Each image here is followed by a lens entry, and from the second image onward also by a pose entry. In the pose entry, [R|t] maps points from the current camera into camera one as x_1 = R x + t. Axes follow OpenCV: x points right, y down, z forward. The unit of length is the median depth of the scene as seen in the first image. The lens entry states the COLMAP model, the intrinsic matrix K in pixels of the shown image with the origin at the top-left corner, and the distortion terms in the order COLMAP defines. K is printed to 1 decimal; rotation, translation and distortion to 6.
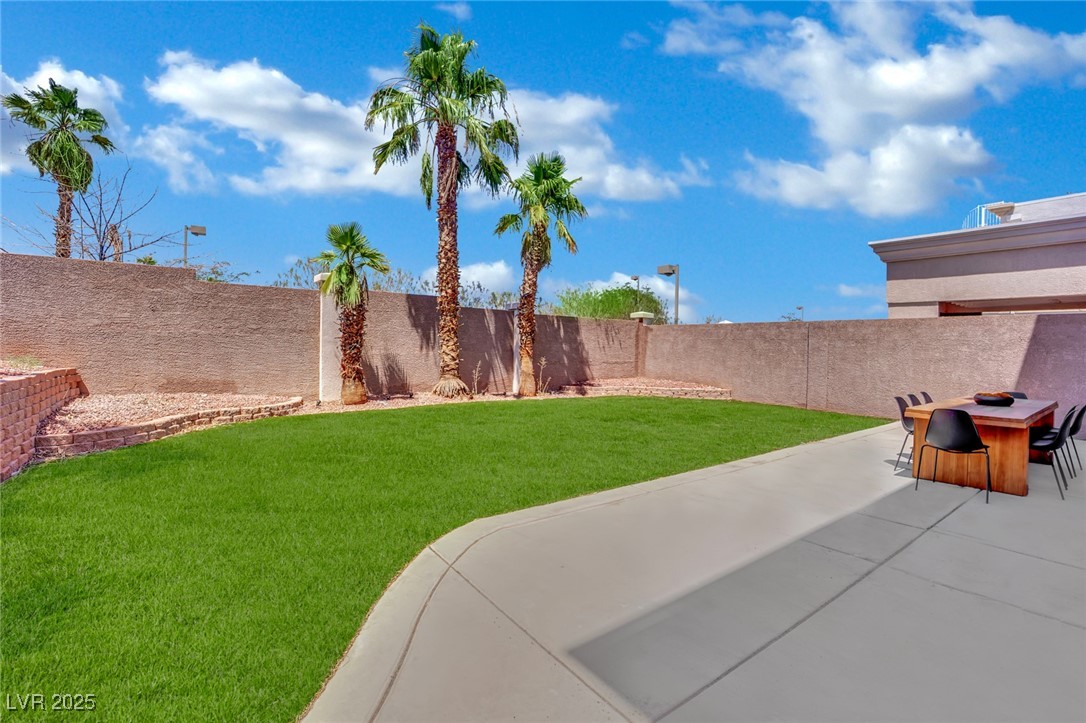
lens RADIAL K [[435.3, 0, 607.2], [0, 435.3, 310.4], [0, 0, 1]] dist [0.000273, -0.000159]
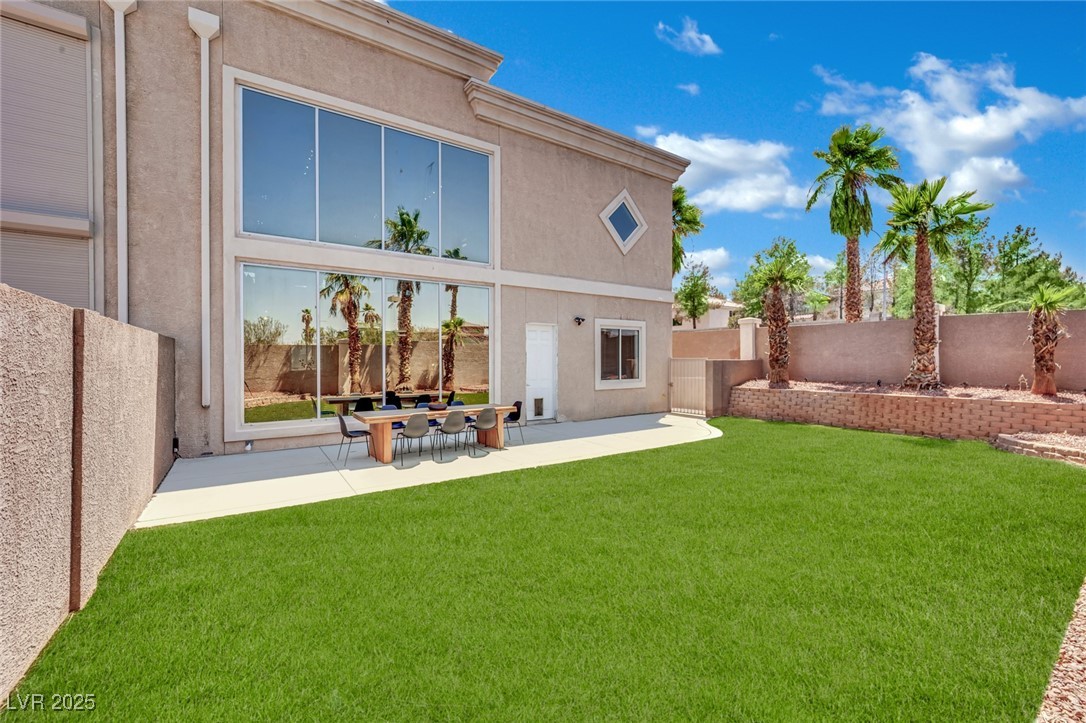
lens RADIAL K [[458.4, 0, 545.5], [0, 458.4, 368.0], [0, 0, 1]] dist [0.001977, 0.000282]
pose [[0.999622, -0.022691, 0.015506, -0.924027], [0.022348, 0.999509, 0.021955, 0.276257], [-0.015996, -0.021600, 0.999639, -0.680016]]
